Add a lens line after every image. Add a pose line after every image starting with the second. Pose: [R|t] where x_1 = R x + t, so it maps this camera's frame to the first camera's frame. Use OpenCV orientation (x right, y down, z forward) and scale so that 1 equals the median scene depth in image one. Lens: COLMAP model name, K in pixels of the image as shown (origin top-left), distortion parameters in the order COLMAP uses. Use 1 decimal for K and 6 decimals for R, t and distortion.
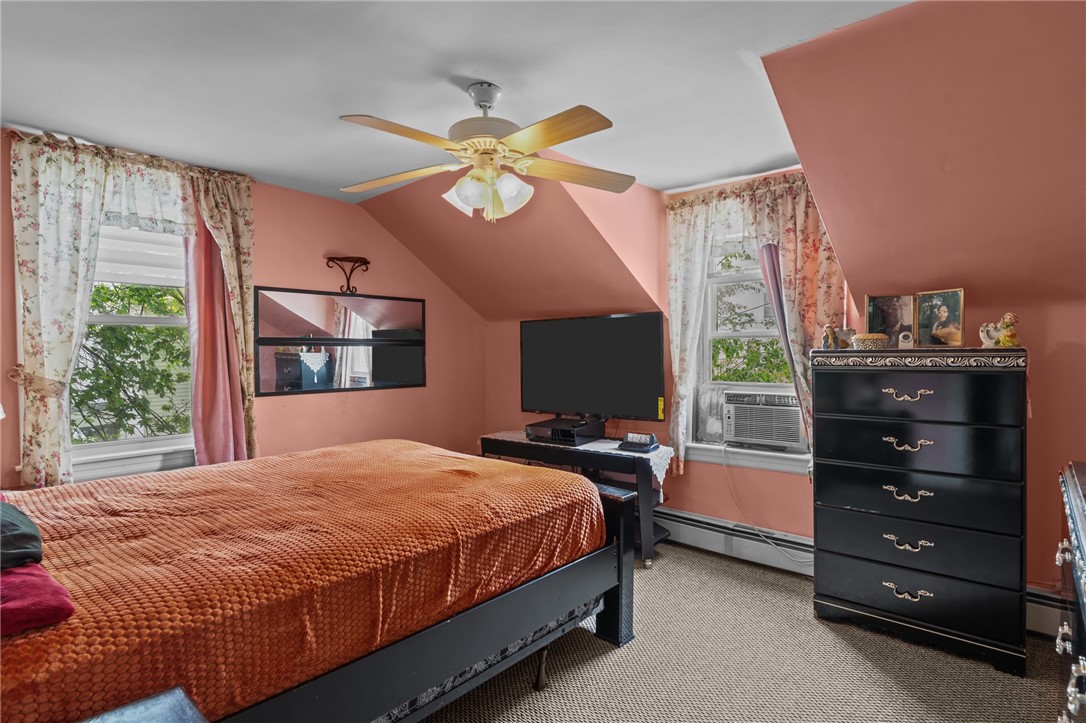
lens RADIAL K [[529.0, 0, 540.8], [0, 529.0, 360.7], [0, 0, 1]] dist [0.005333, 0.002398]
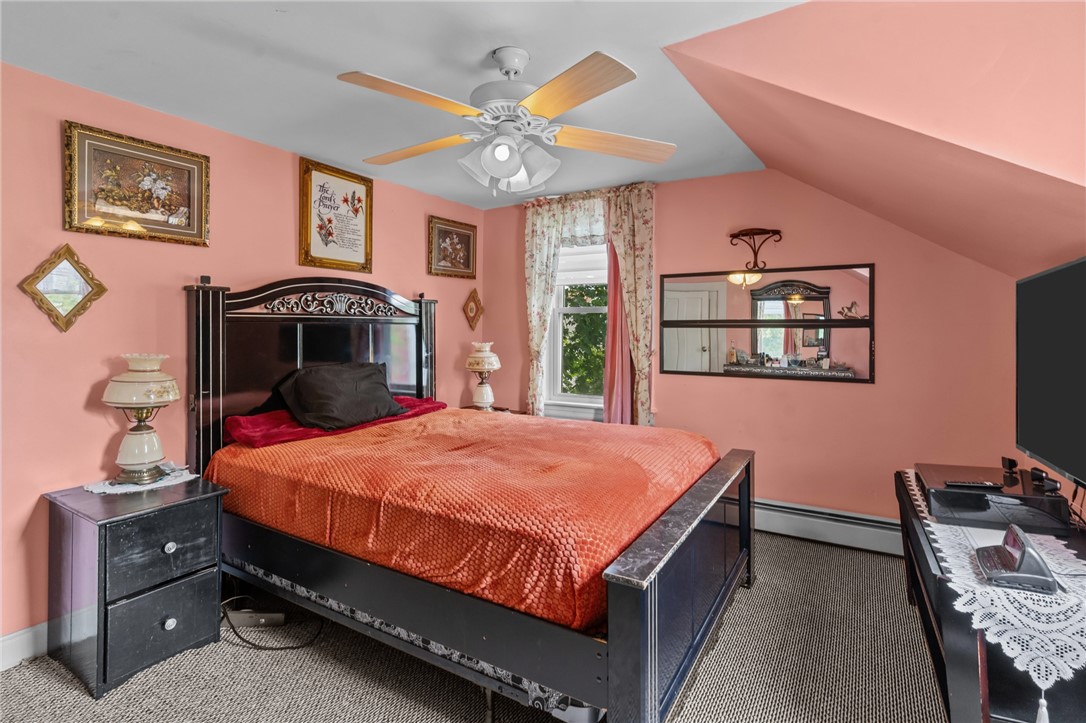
lens RADIAL K [[529.0, 0, 561.7], [0, 529.0, 324.0], [0, 0, 1]] dist [0.005333, 0.002398]
pose [[0.220103, -0.009449, -0.975431, 0.594994], [-0.025355, 0.999560, -0.015404, -0.015970], [0.975147, 0.028123, 0.219766, 0.642011]]
